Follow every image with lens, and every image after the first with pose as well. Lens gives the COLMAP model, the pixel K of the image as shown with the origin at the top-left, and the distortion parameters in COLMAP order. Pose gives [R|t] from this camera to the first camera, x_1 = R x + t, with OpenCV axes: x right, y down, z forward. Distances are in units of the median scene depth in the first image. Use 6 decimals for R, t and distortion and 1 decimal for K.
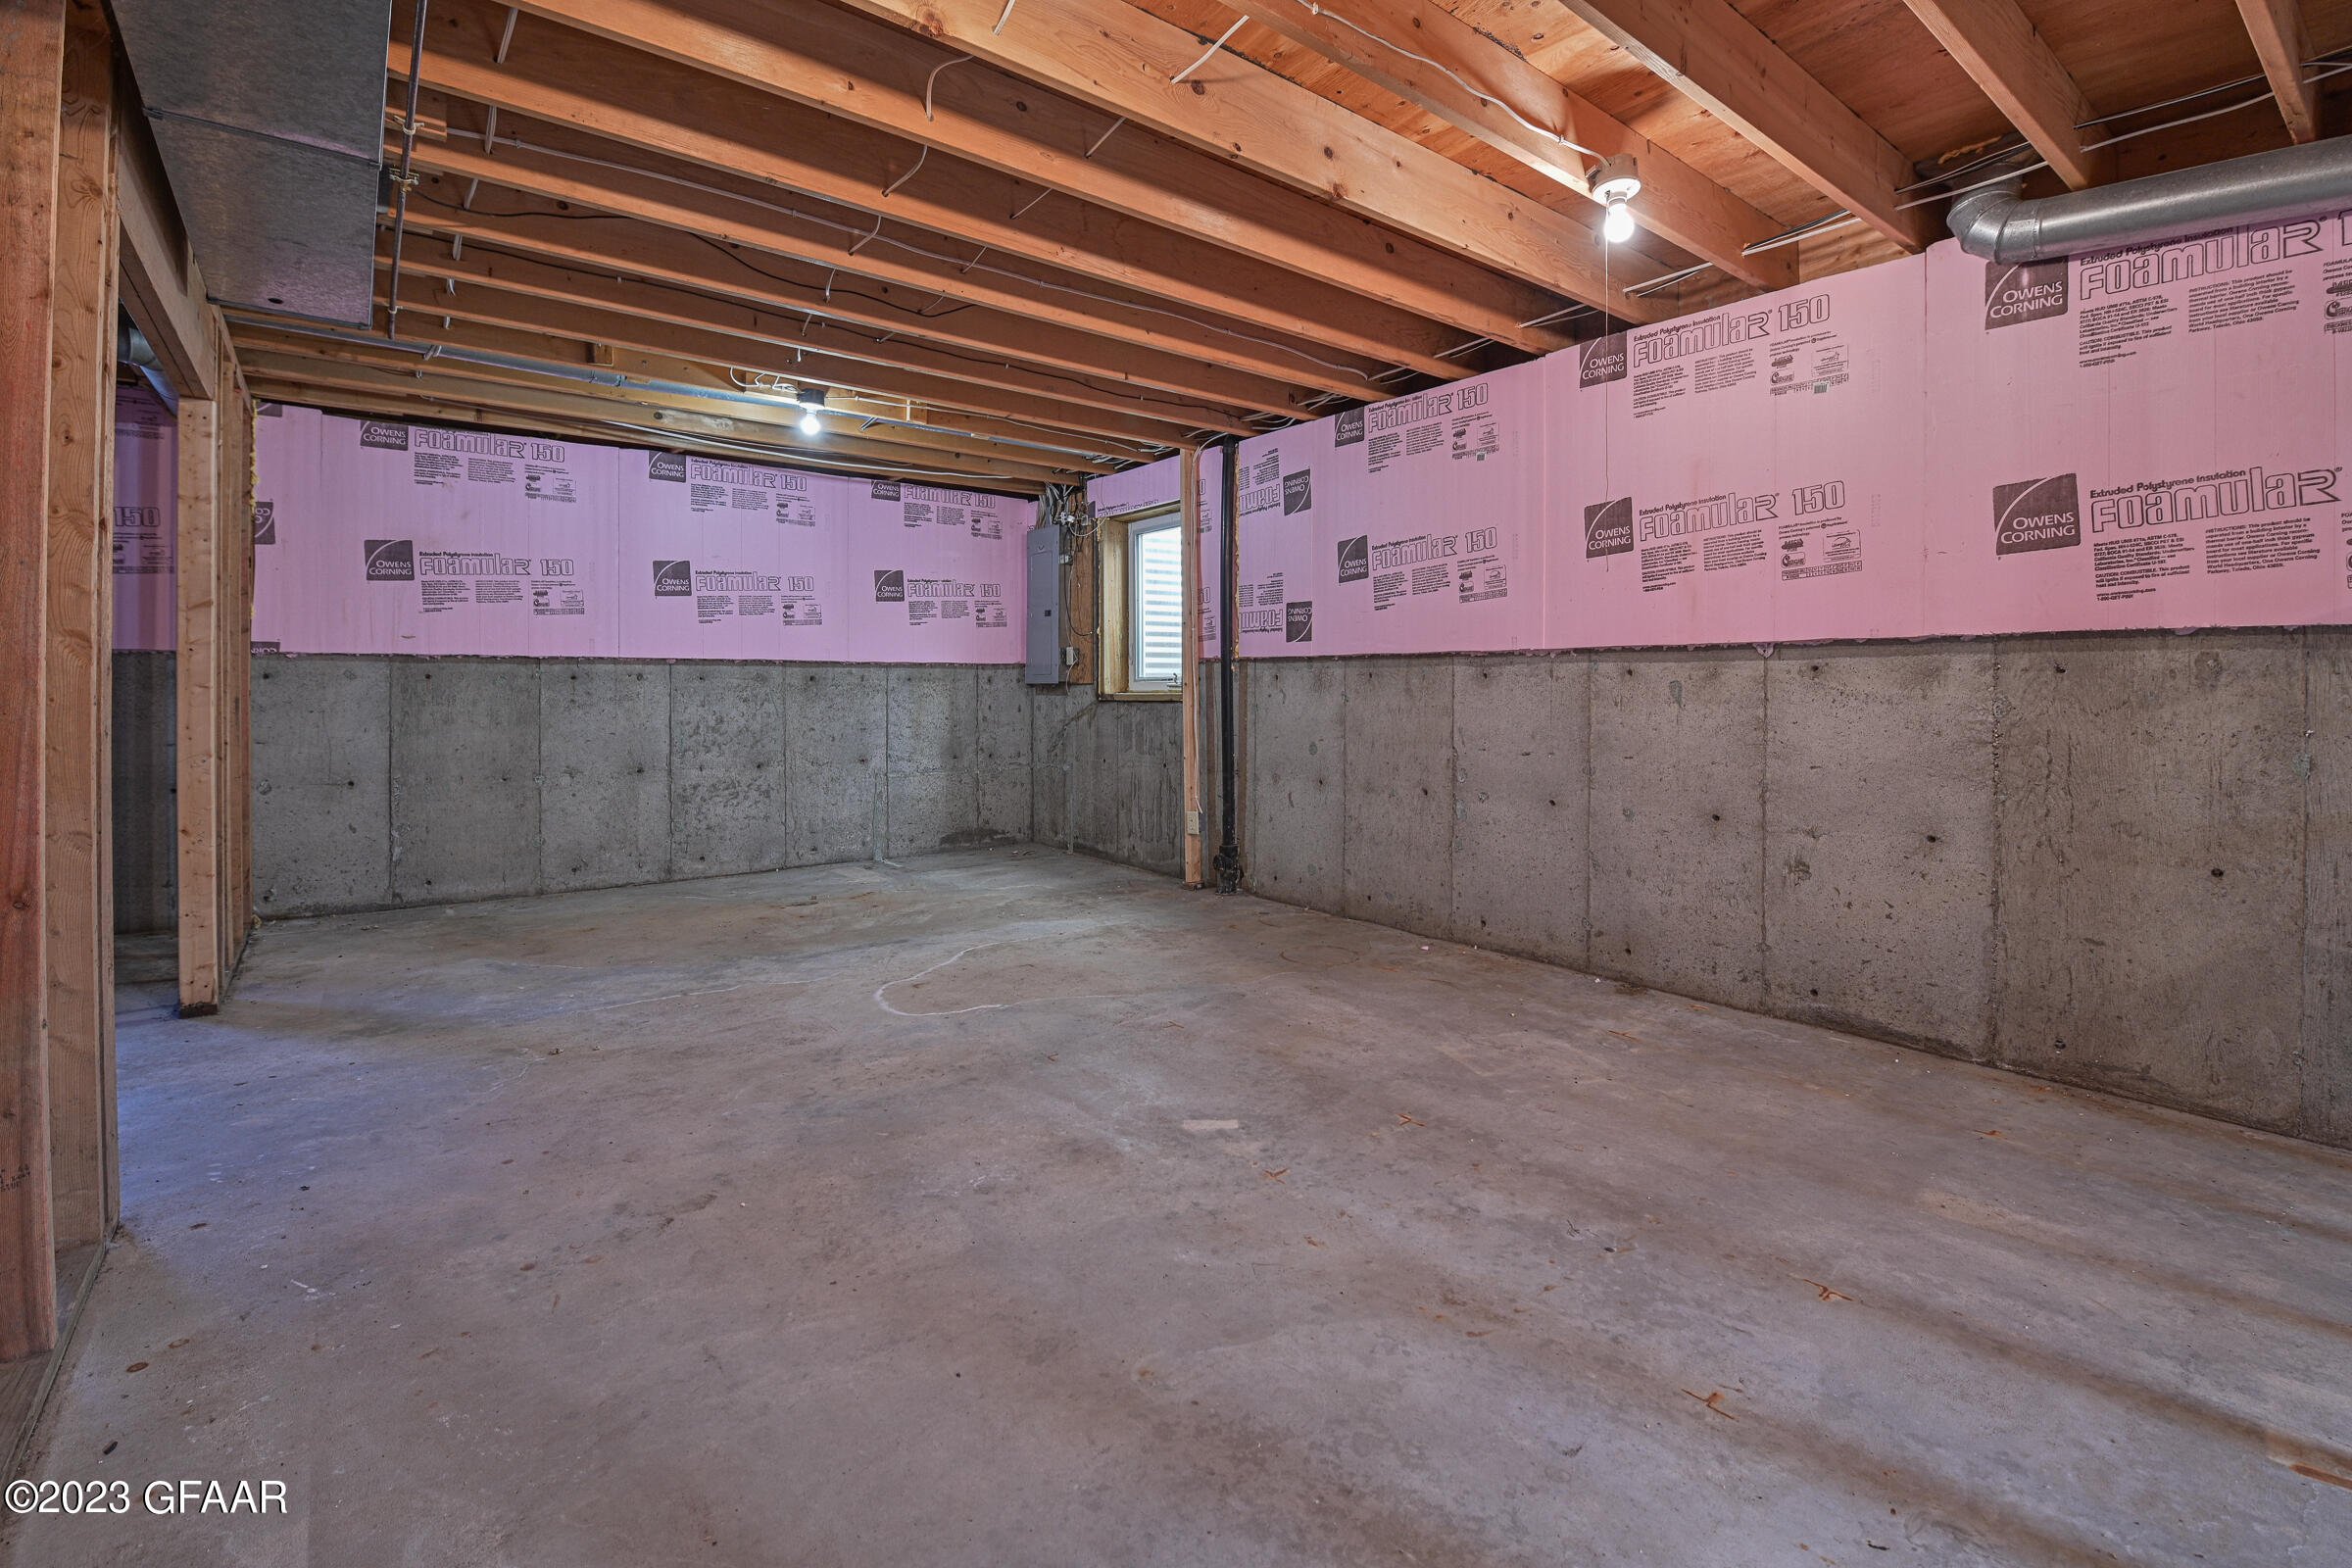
lens RADIAL K [[1042.1, 0, 1163.3], [0, 1042.1, 710.7], [0, 0, 1]] dist [-0.014967, -0.000521]
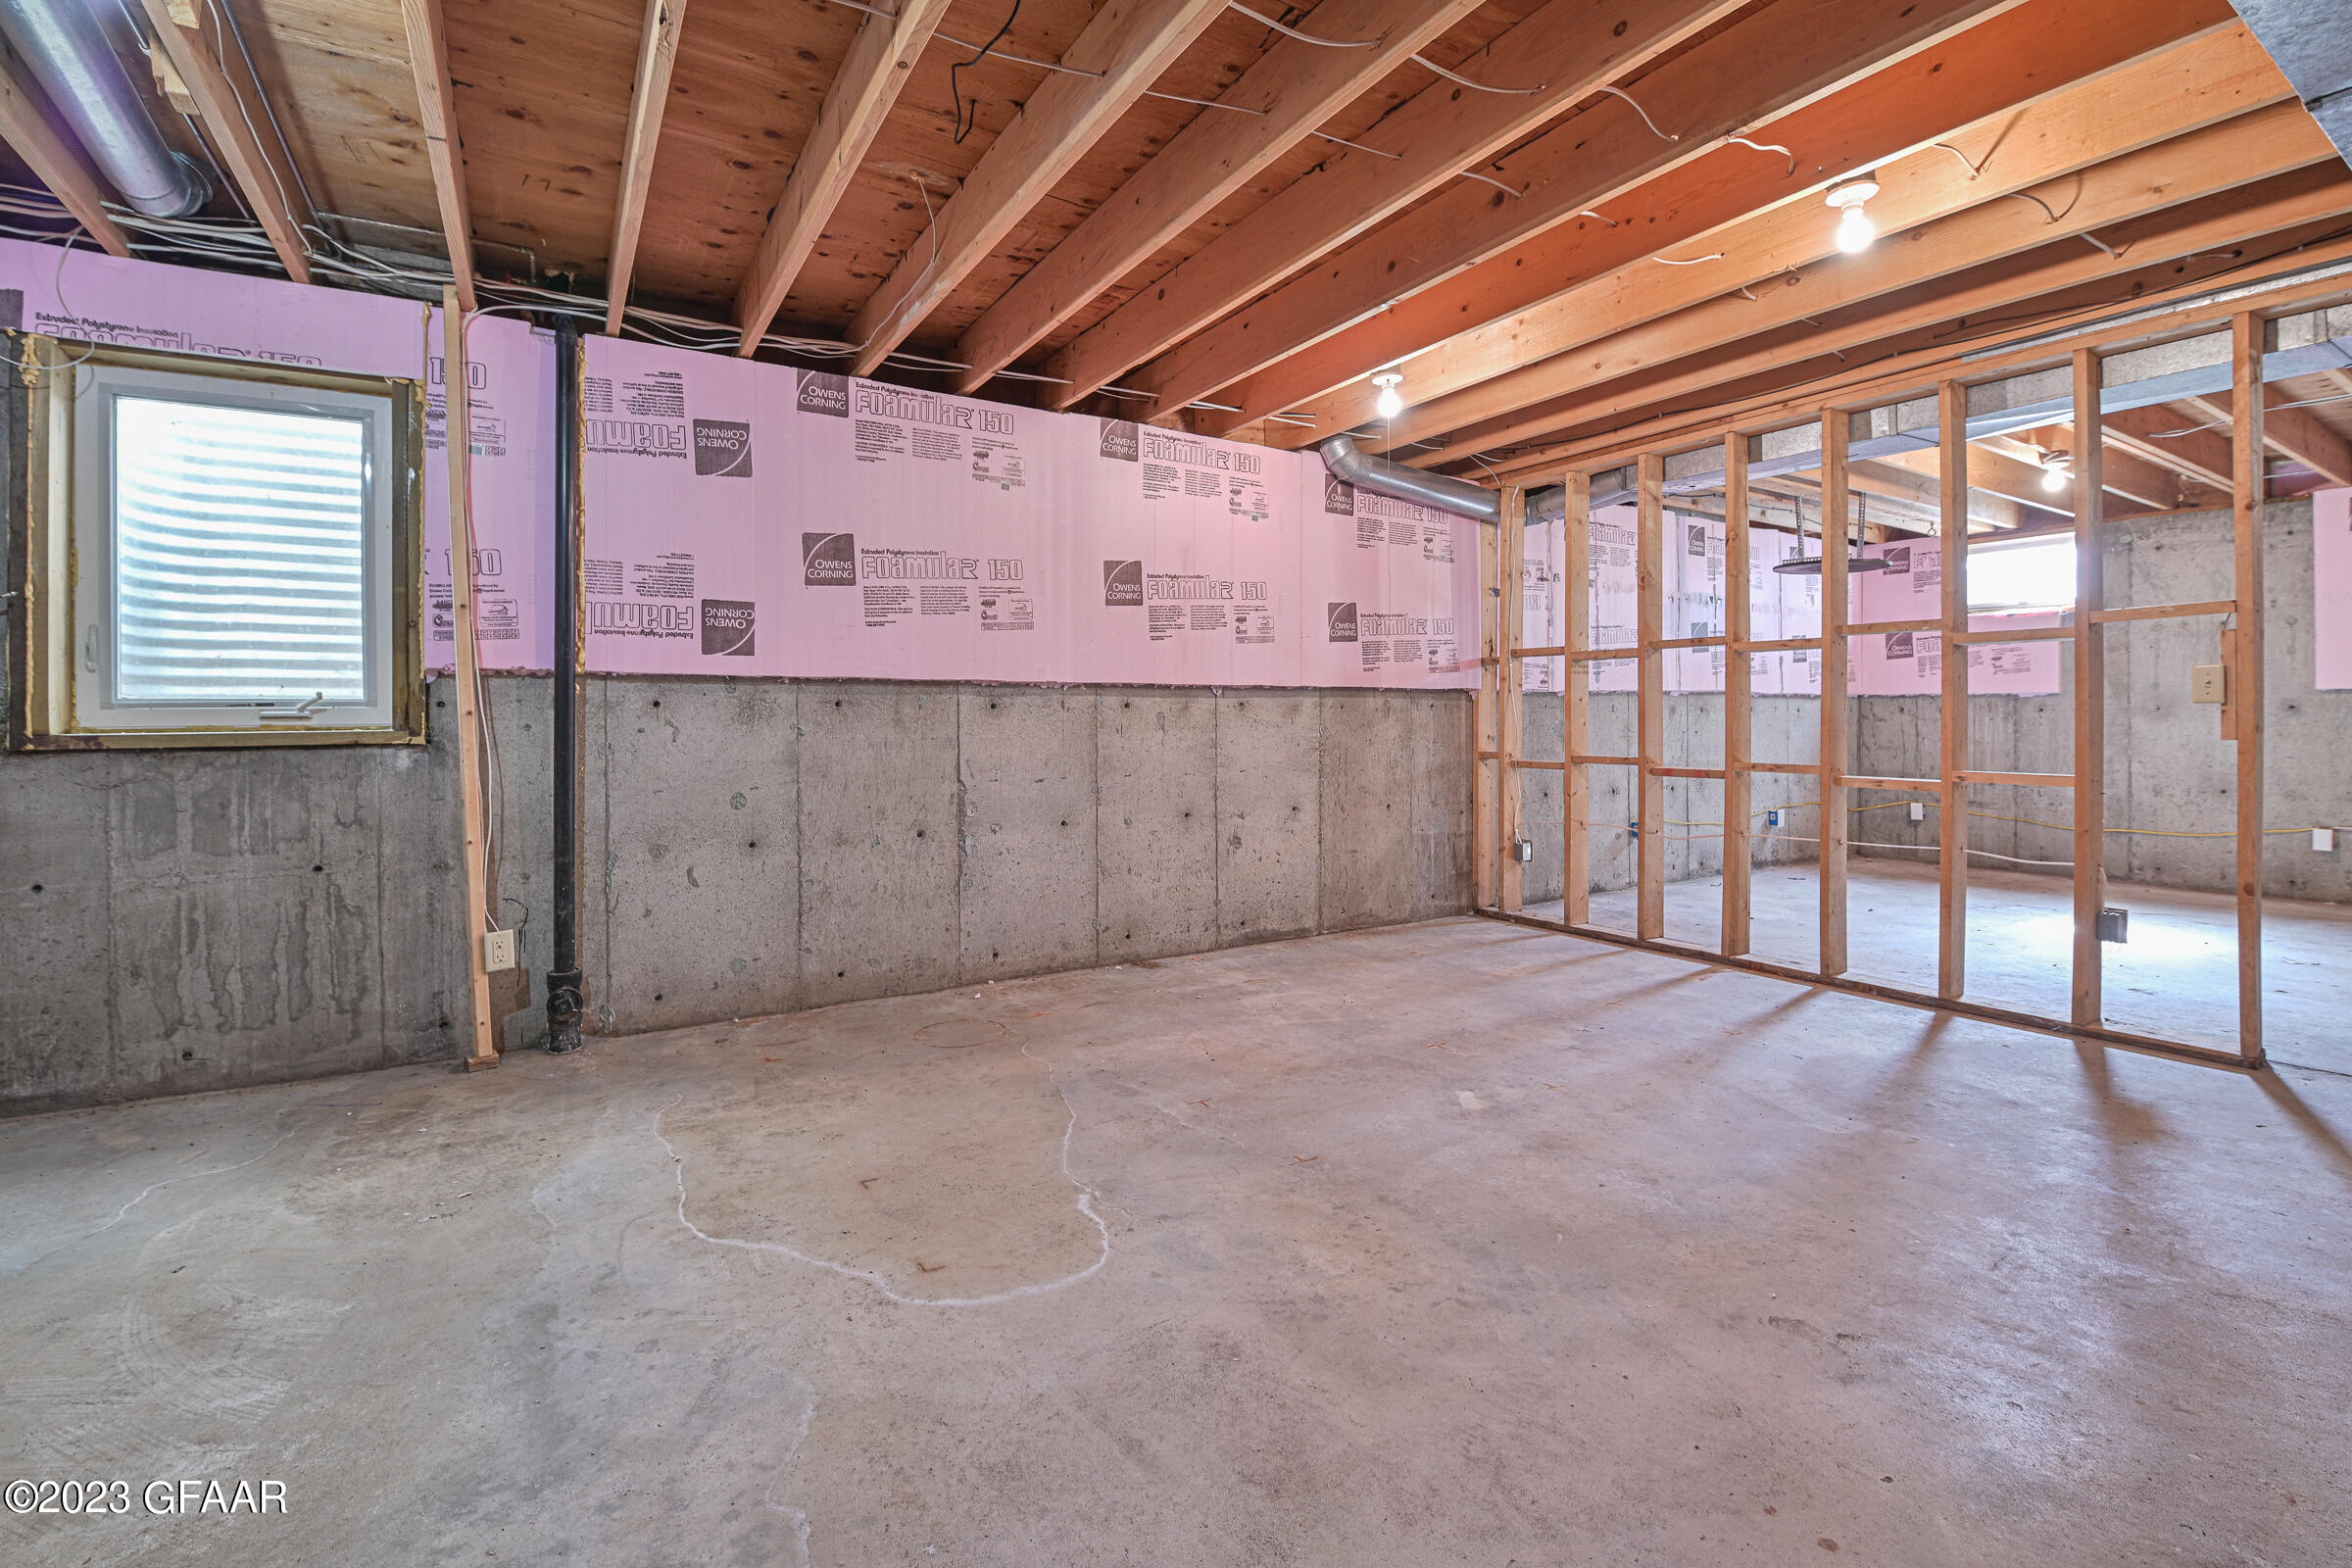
lens RADIAL K [[1060.6, 0, 1224.4], [0, 1060.6, 731.6], [0, 0, 1]] dist [-0.000652, -0.000265]
pose [[0.074686, -0.016284, 0.997074, -0.784888], [0.022298, 0.999644, 0.014656, -0.021835], [-0.996958, 0.021138, 0.075023, 0.810508]]
